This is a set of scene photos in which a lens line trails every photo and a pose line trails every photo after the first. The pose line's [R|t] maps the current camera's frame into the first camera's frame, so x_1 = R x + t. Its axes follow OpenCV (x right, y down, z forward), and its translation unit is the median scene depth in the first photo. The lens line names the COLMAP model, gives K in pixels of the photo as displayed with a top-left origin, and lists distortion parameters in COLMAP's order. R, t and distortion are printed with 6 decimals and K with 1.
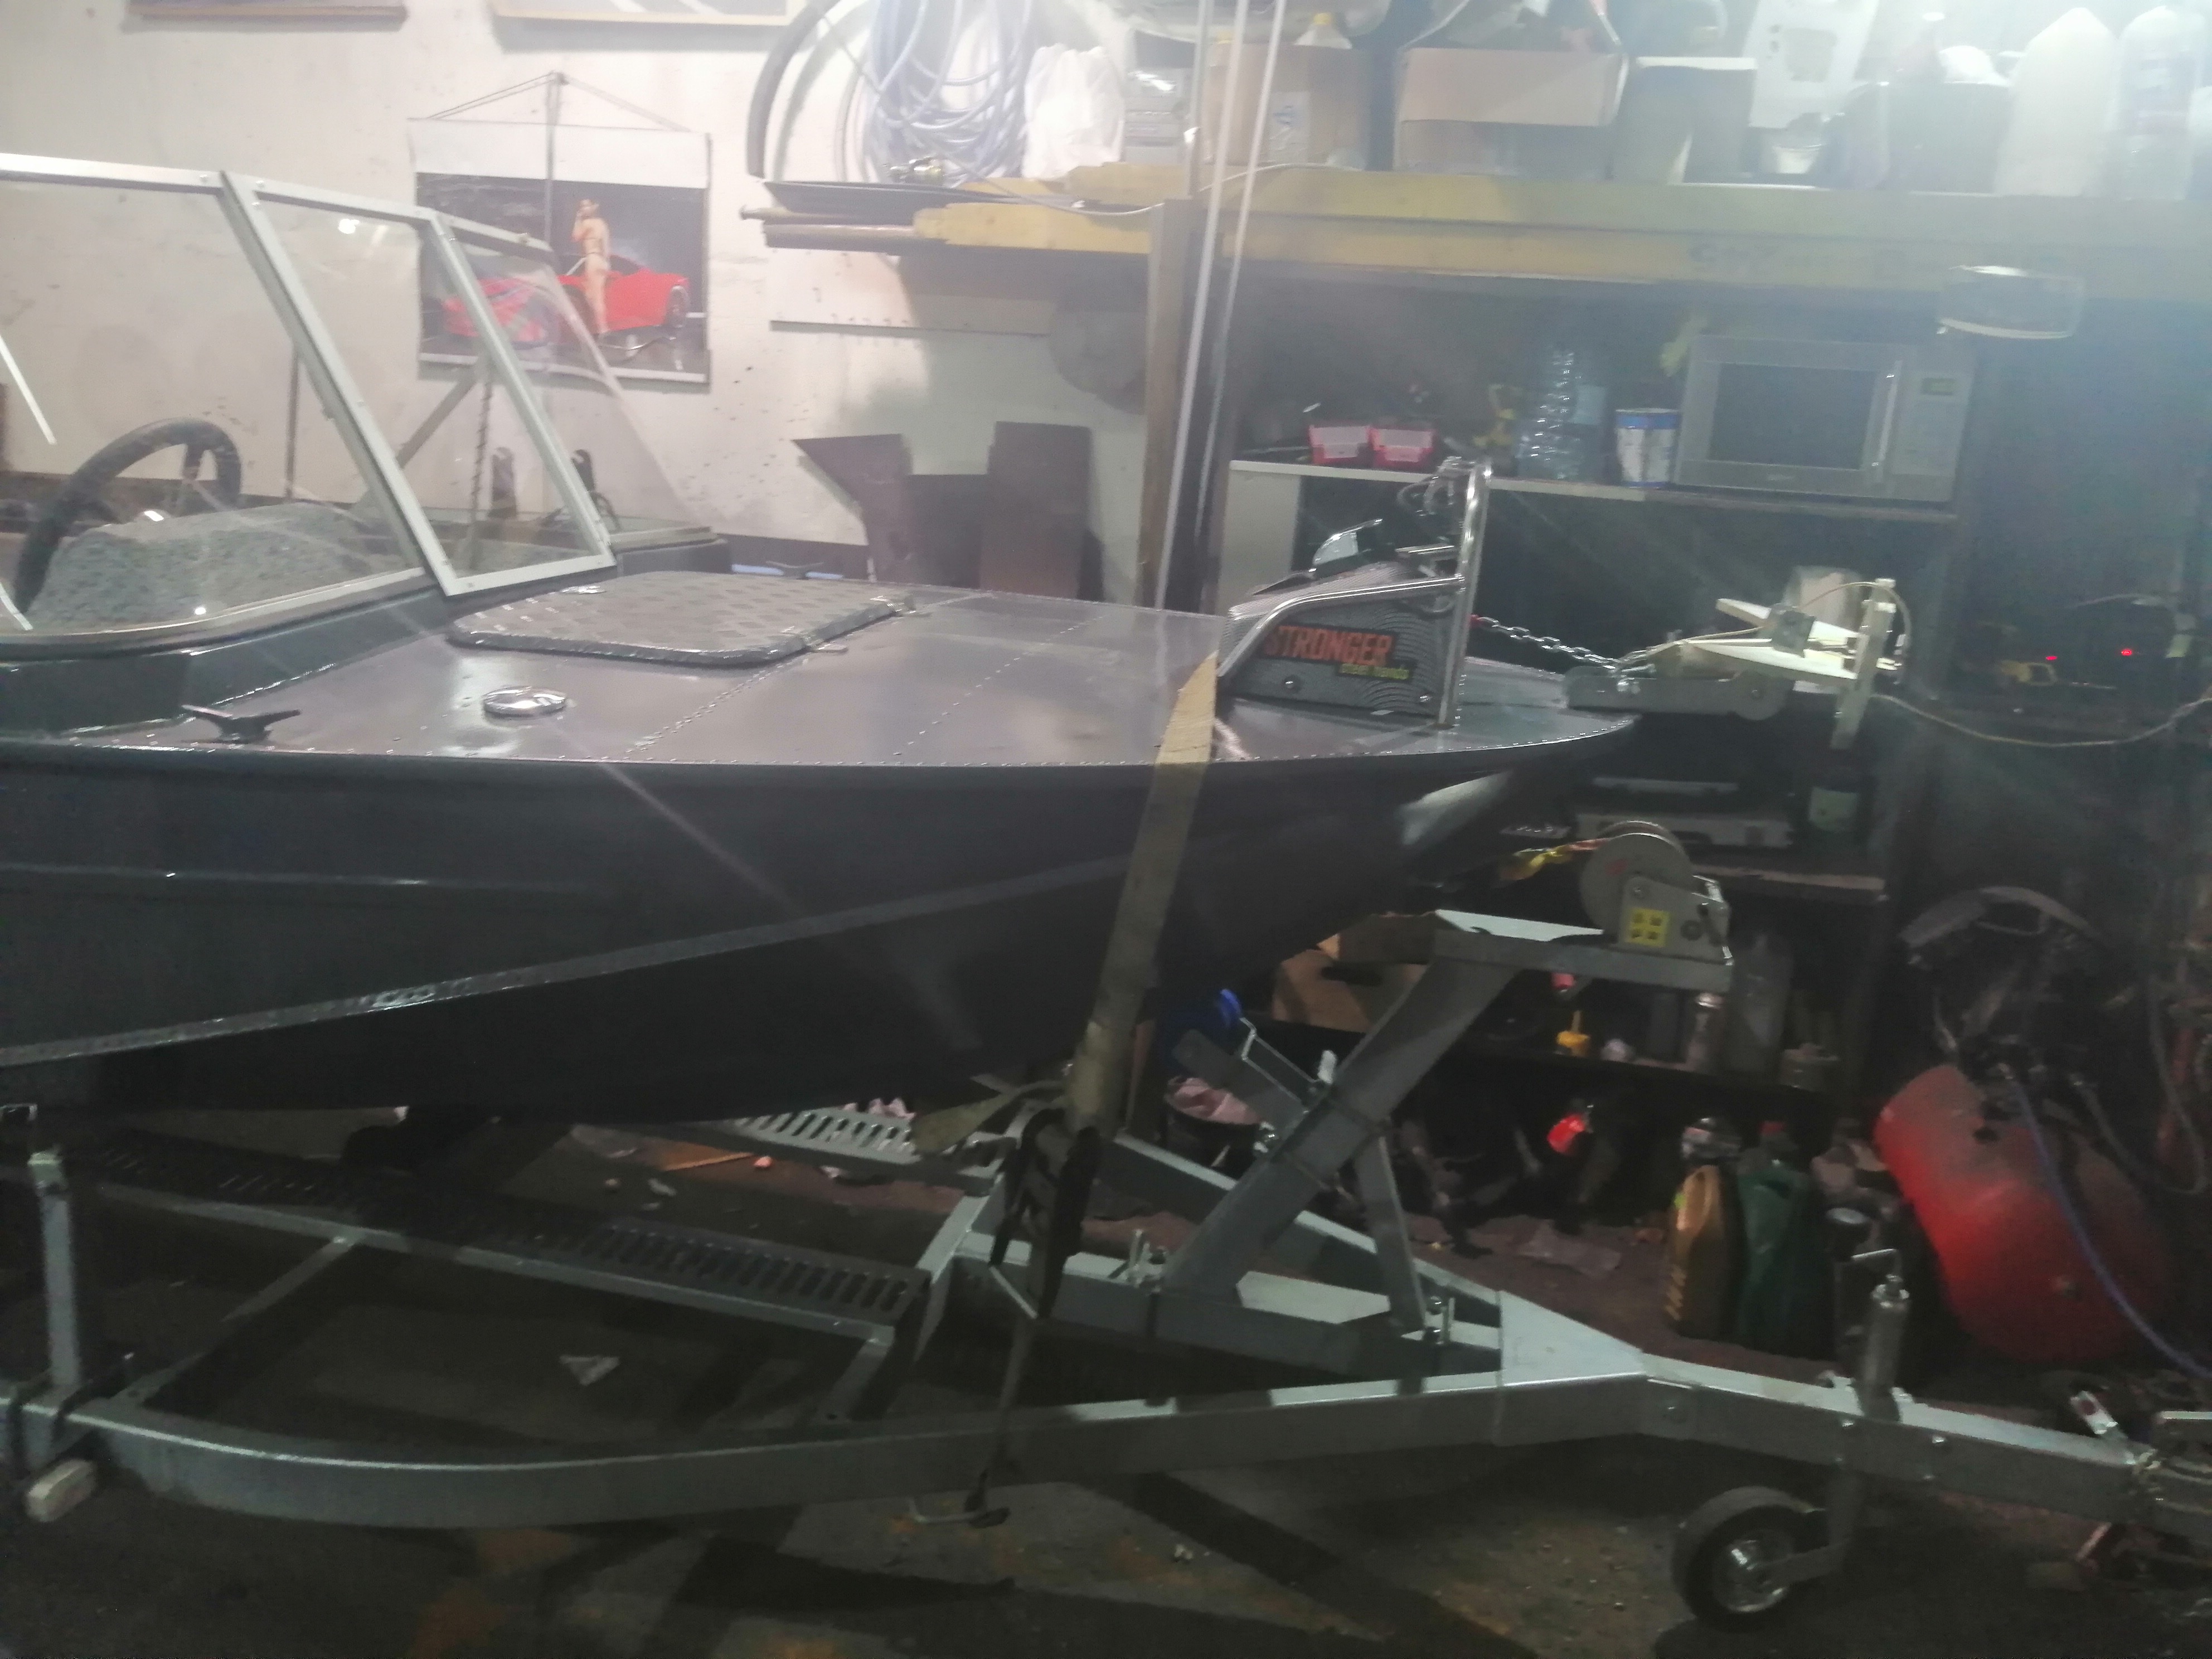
lens RADIAL K [[1735.8, 0, 1106.9], [0, 1735.8, 822.3], [0, 0, 1]] dist [-0.013296, 0.044155]
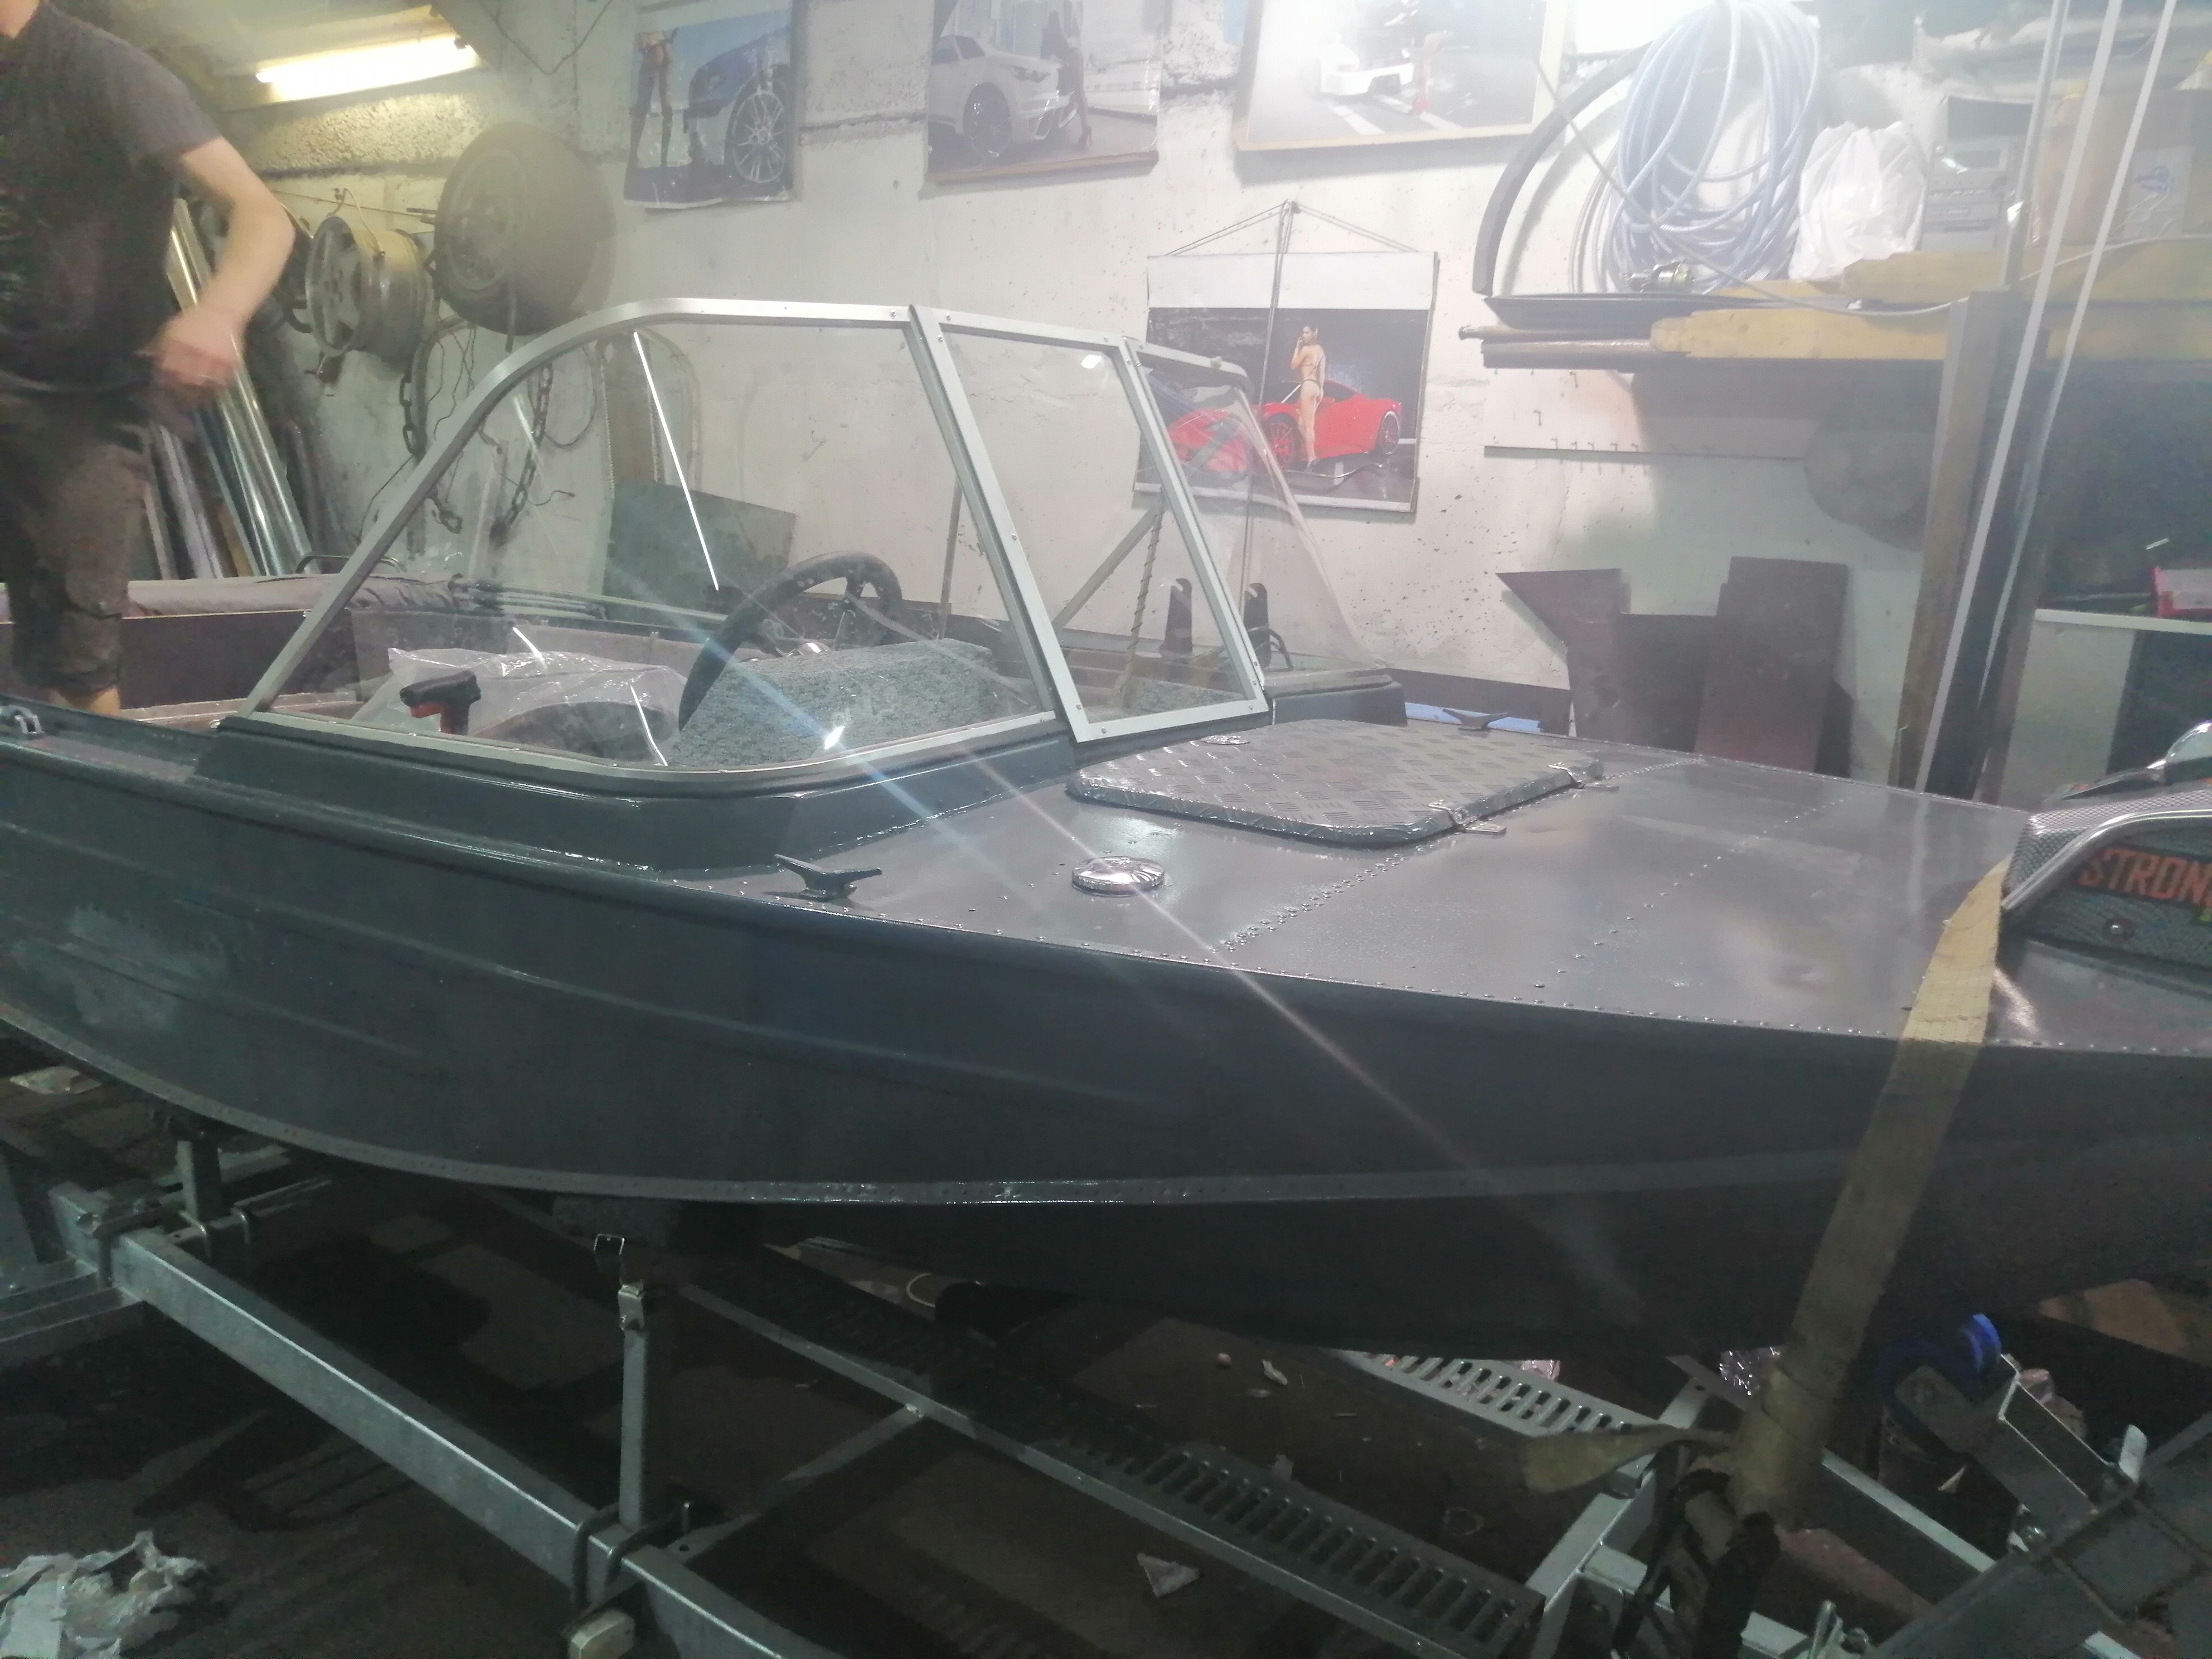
lens RADIAL K [[1735.8, 0, 1085.2], [0, 1735.8, 840.5], [0, 0, 1]] dist [-0.013296, 0.044155]
pose [[0.912419, 0.077042, -0.401940, 0.001214], [-0.100506, 0.994226, -0.037582, -0.033894], [0.396724, 0.074688, 0.914894, 0.120298]]
